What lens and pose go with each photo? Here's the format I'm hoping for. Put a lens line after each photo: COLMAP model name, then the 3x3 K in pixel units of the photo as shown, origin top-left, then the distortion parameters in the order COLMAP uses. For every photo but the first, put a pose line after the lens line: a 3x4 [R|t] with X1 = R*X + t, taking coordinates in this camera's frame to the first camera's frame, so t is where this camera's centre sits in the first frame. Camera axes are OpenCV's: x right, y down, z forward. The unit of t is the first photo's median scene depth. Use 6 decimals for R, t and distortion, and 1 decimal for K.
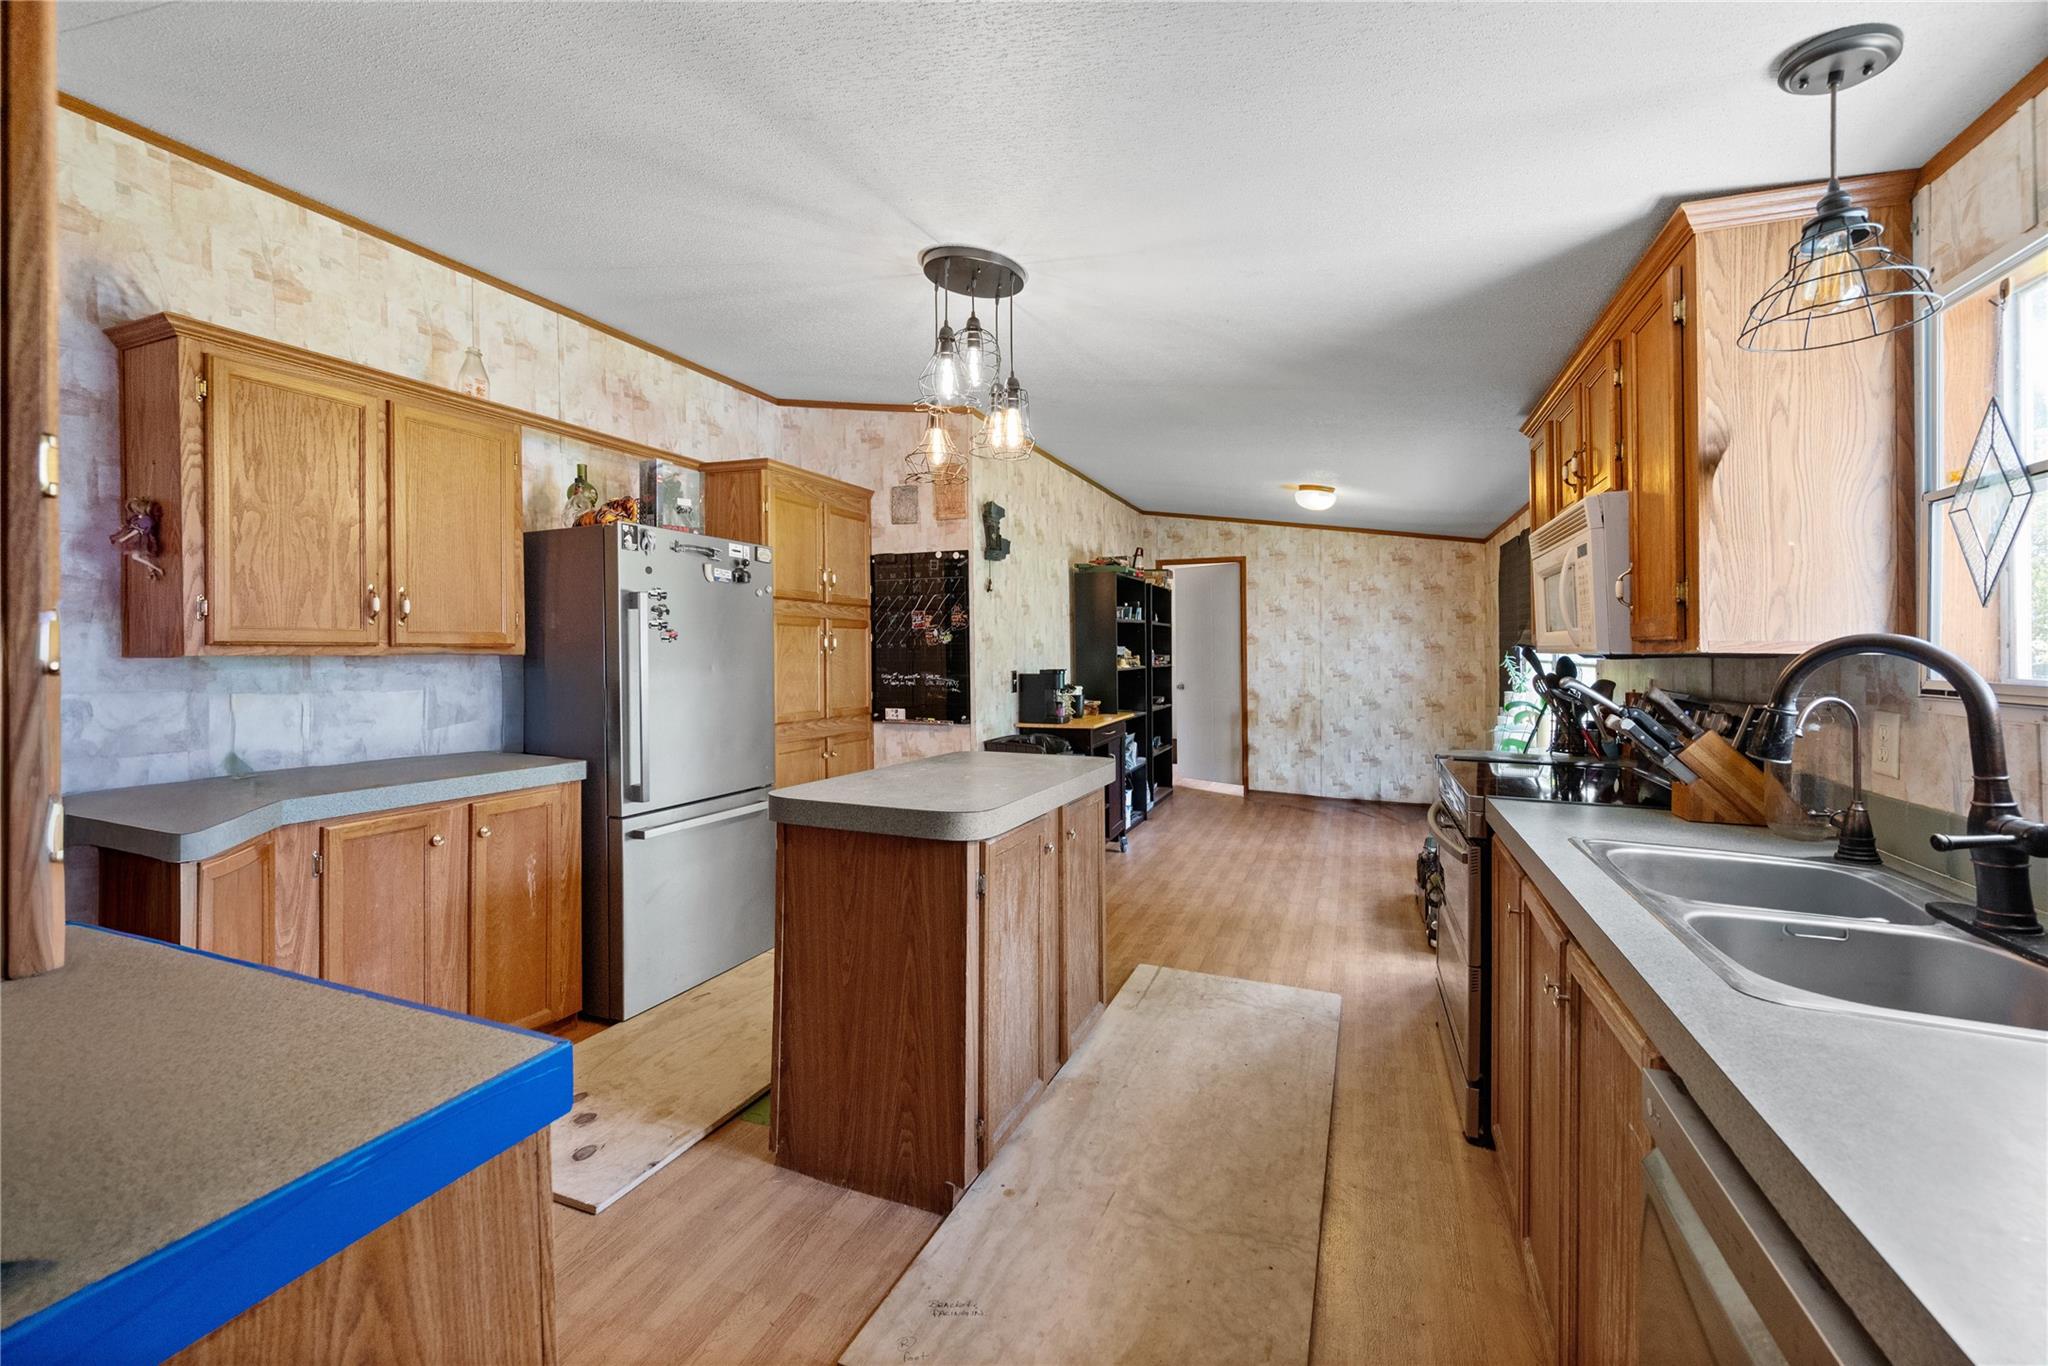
lens RADIAL K [[810.7, 0, 1036.4], [0, 810.7, 648.7], [0, 0, 1]] dist [0.000908, 0.000228]
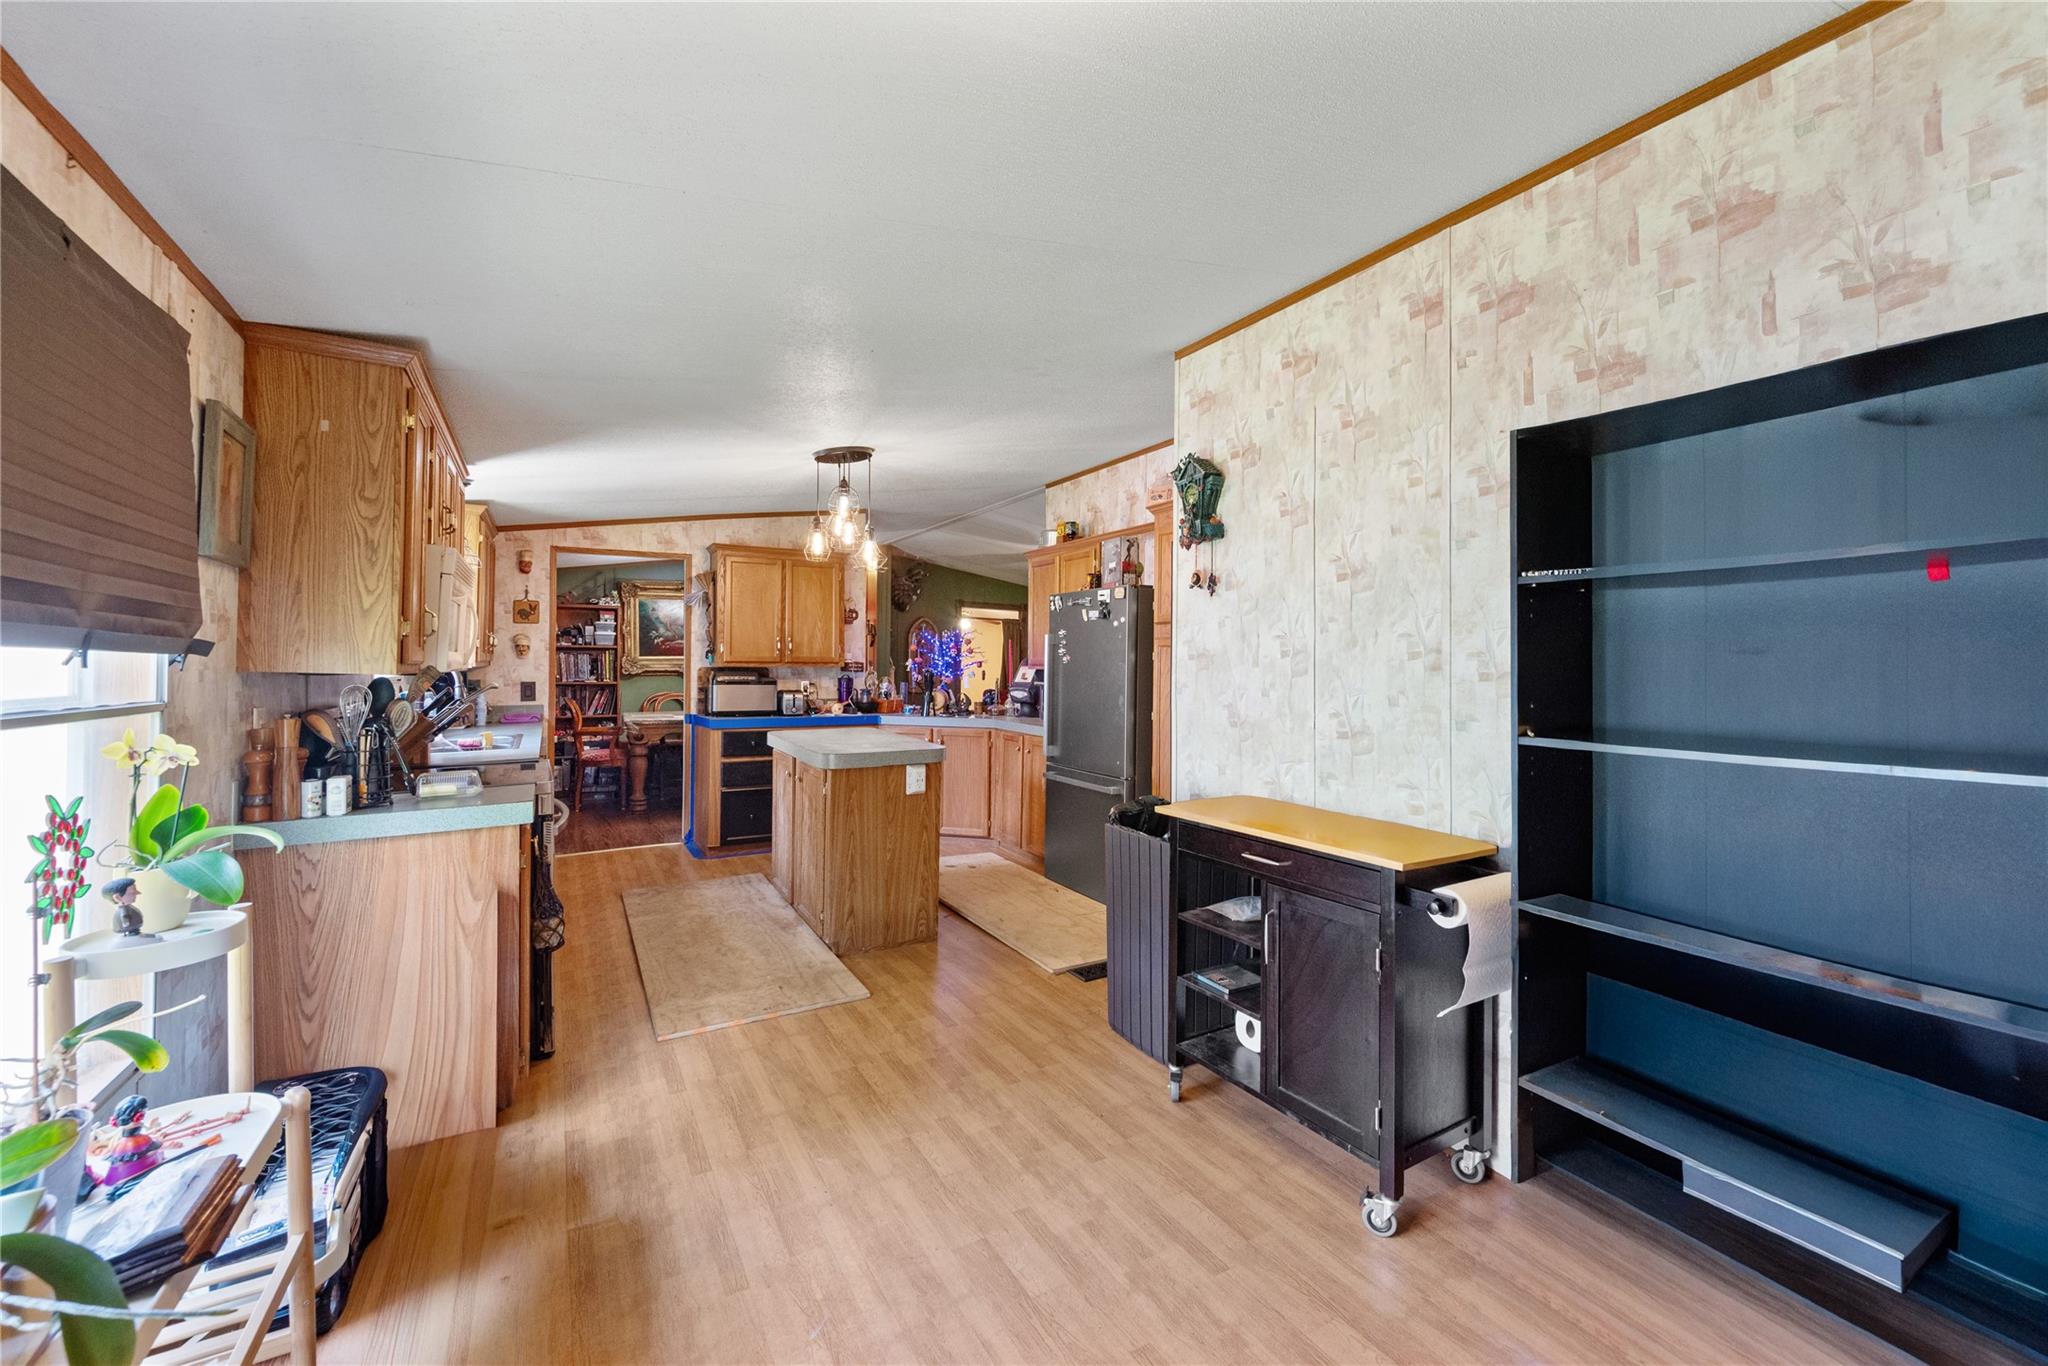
lens RADIAL K [[810.7, 0, 1022.7], [0, 810.7, 665.5], [0, 0, 1]] dist [0.000908, 0.000228]
pose [[-0.614543, -0.000657, -0.788883, 0.534673], [-0.003118, 0.999994, 0.001596, -0.003730], [0.788877, 0.003441, -0.614541, 1.190614]]
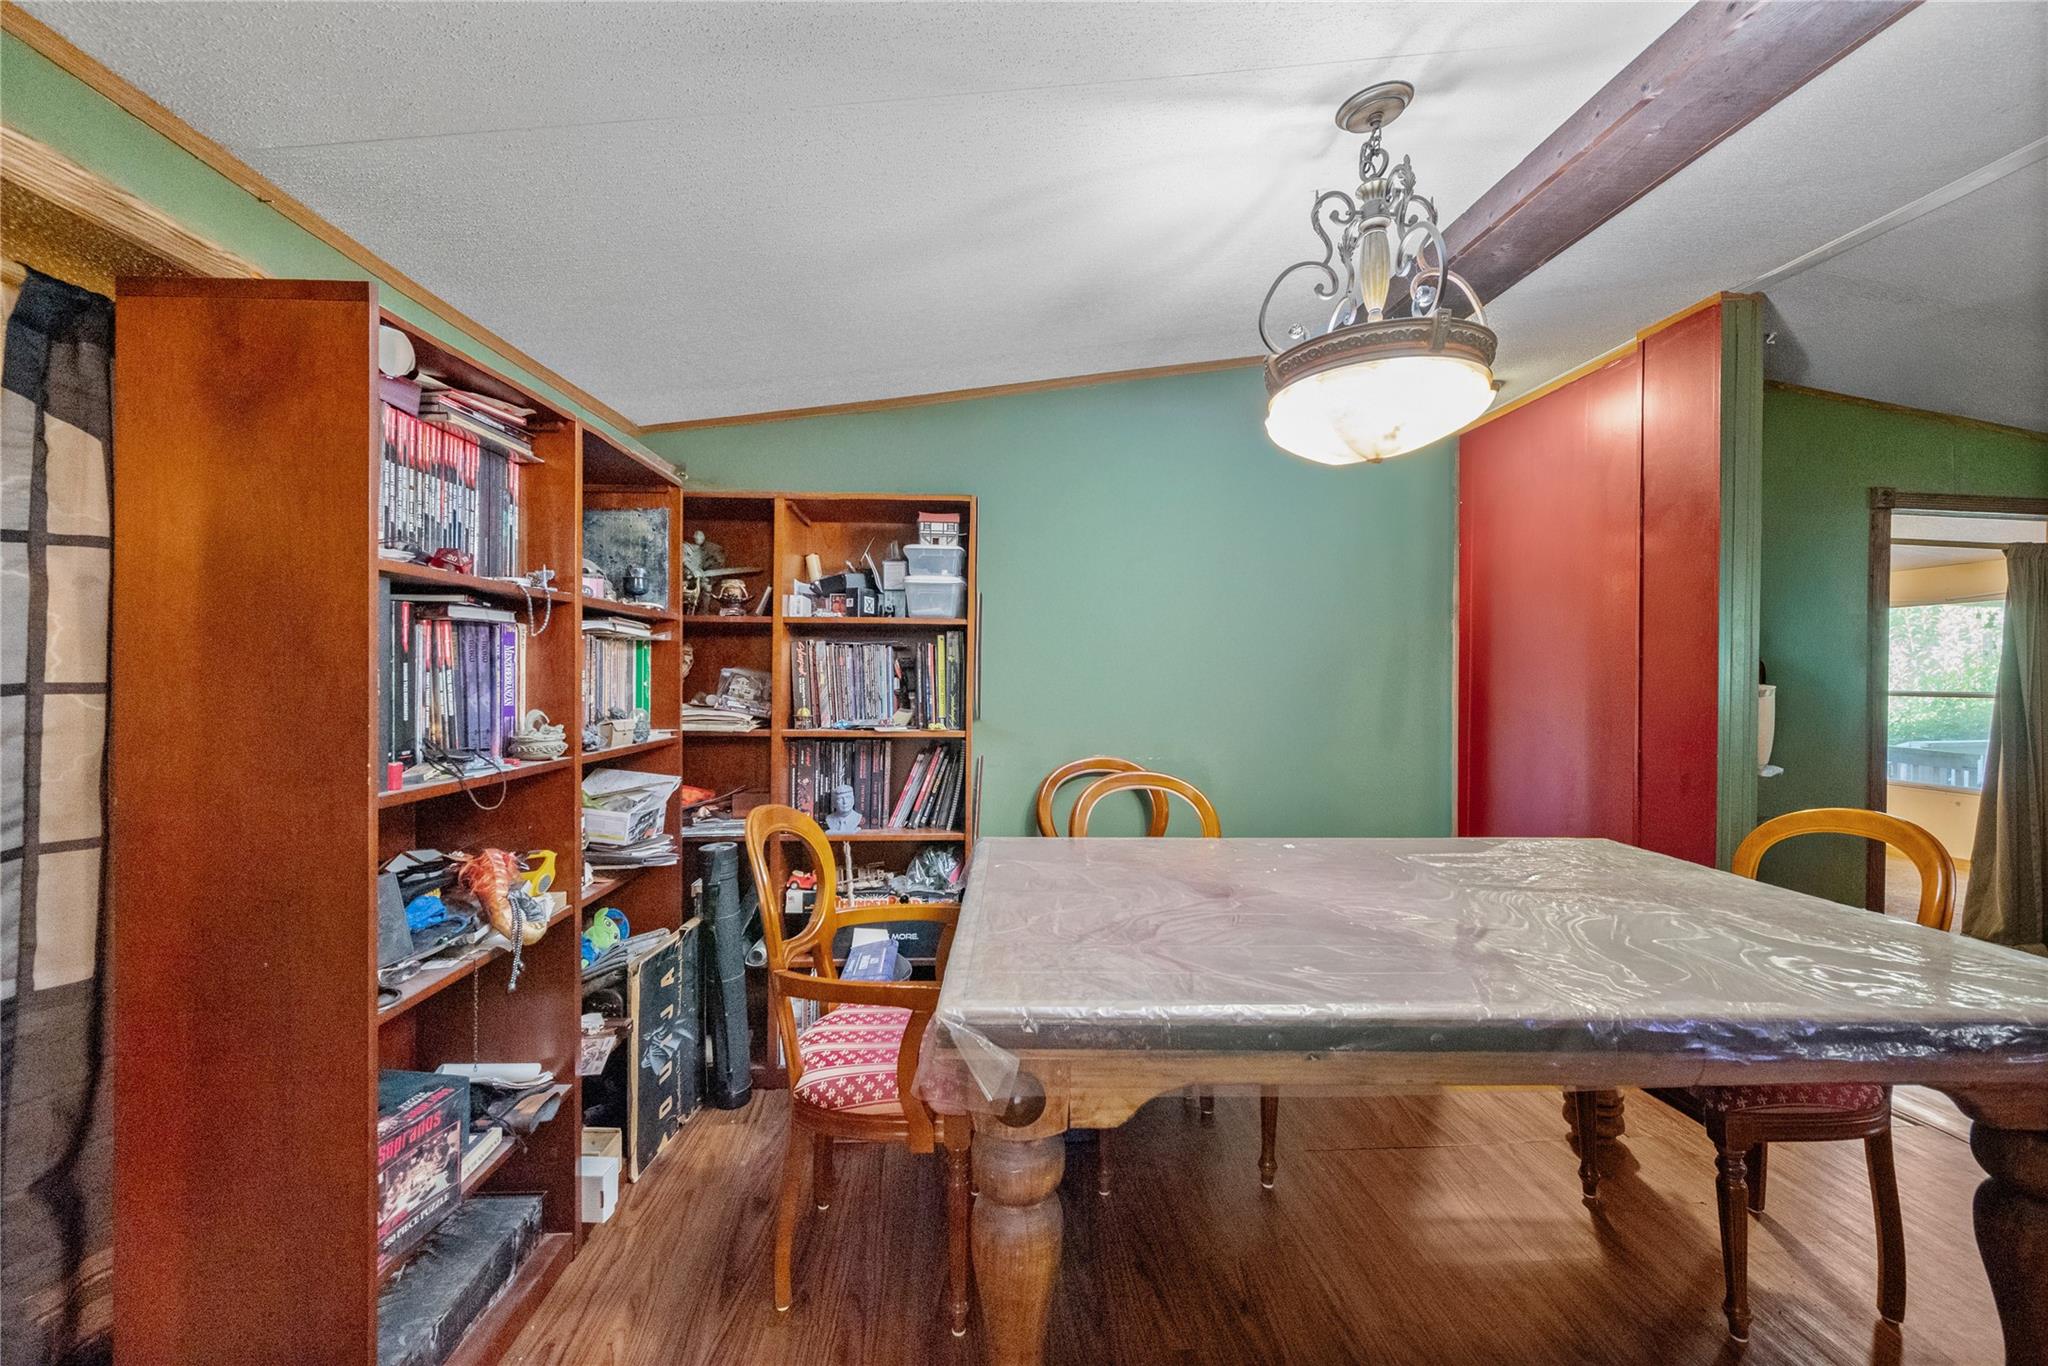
lens RADIAL K [[810.7, 0, 1018.2], [0, 810.7, 682.4], [0, 0, 1]] dist [0.000908, 0.000228]
pose [[-0.901628, -0.000533, -0.432512, 0.278728], [-0.002926, 0.999984, 0.004867, -0.001878], [0.432503, 0.005654, -0.901615, 0.687362]]
